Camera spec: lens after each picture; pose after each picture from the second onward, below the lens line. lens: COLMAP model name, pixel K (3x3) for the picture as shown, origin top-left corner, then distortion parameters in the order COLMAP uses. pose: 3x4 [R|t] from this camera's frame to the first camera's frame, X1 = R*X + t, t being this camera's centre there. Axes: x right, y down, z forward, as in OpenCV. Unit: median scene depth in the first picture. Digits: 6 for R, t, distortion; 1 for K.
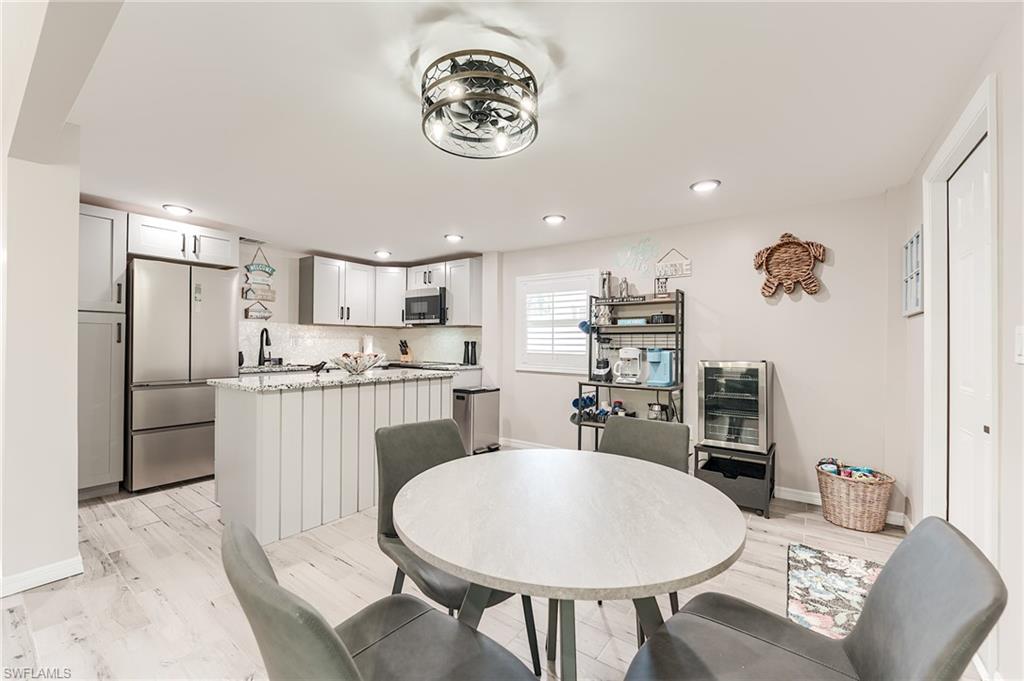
lens RADIAL K [[411.2, 0, 515.2], [0, 411.2, 340.9], [0, 0, 1]] dist [-0.002639, -0.002925]
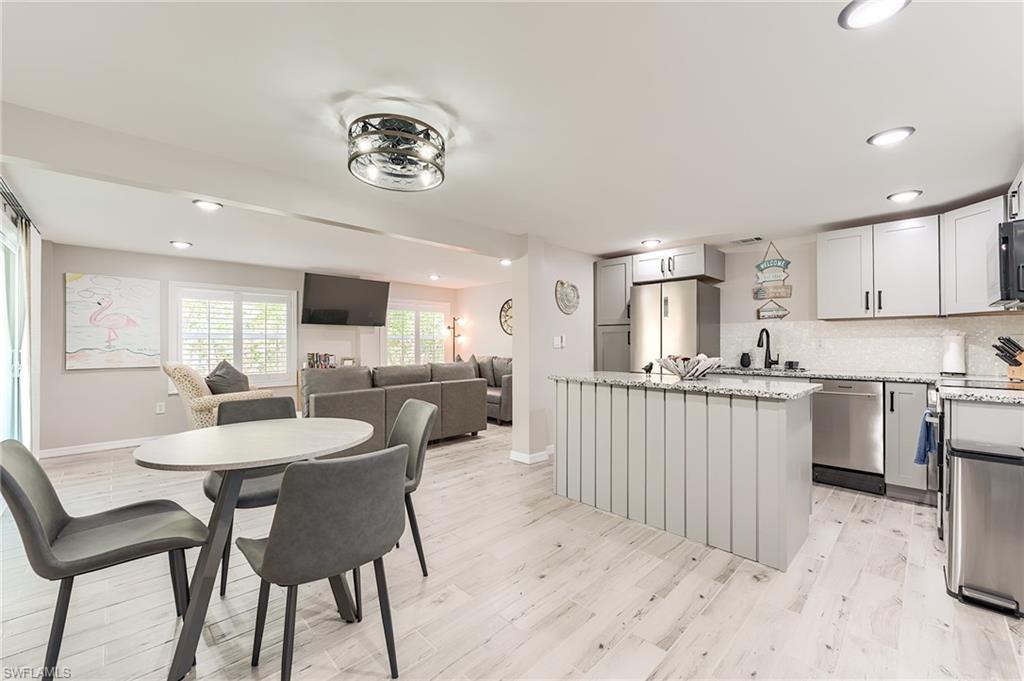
lens RADIAL K [[411.2, 0, 510.3], [0, 411.2, 345.2], [0, 0, 1]] dist [-0.002639, -0.002925]
pose [[-0.164979, -0.002784, -0.986293, 0.398556], [0.009609, 0.999944, -0.004430, 0.005413], [0.986250, -0.010208, -0.164943, 0.567463]]
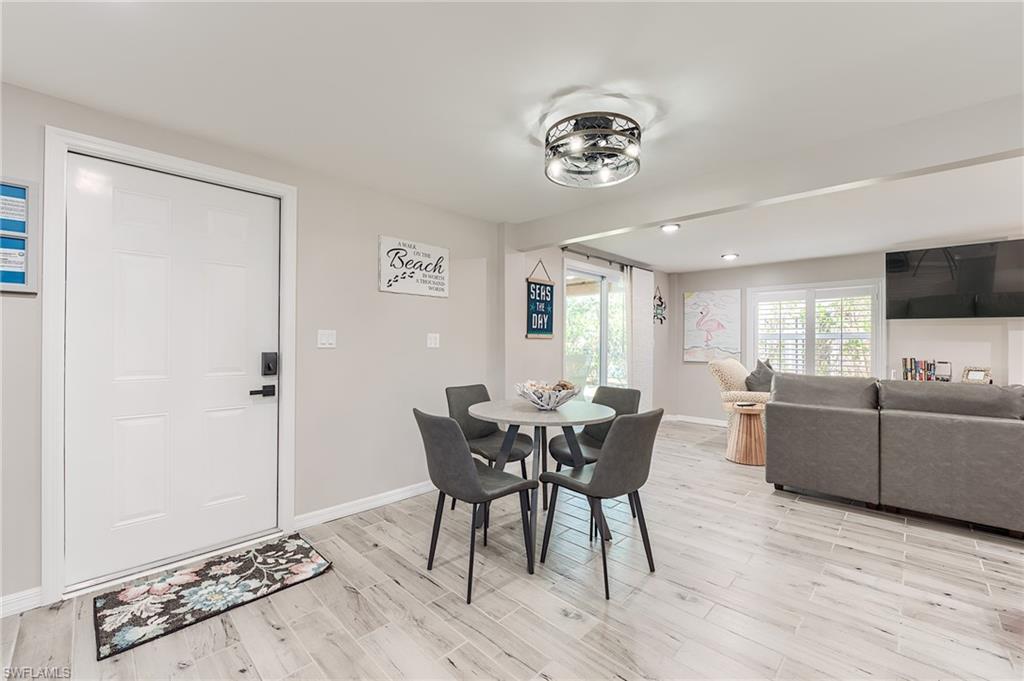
lens RADIAL K [[411.2, 0, 513.9], [0, 411.2, 341.8], [0, 0, 1]] dist [-0.002639, -0.002925]
pose [[-0.988964, -0.018386, 0.147012, -0.014205], [-0.019748, 0.999774, -0.007816, 0.006426], [-0.146835, -0.010633, -0.989104, 0.830518]]
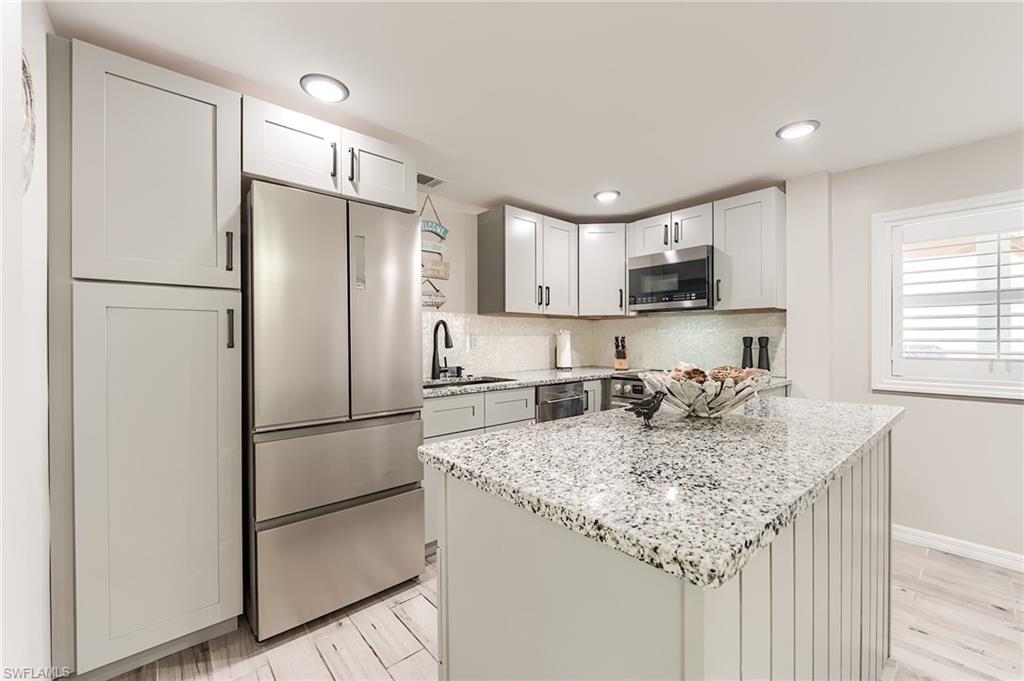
lens RADIAL K [[411.2, 0, 515.8], [0, 411.2, 340.4], [0, 0, 1]] dist [-0.002639, -0.002925]
pose [[0.976730, -0.012747, -0.214092, -0.354206], [0.014459, 0.999875, 0.006434, -0.002683], [0.213983, -0.009379, 0.976792, 0.398779]]
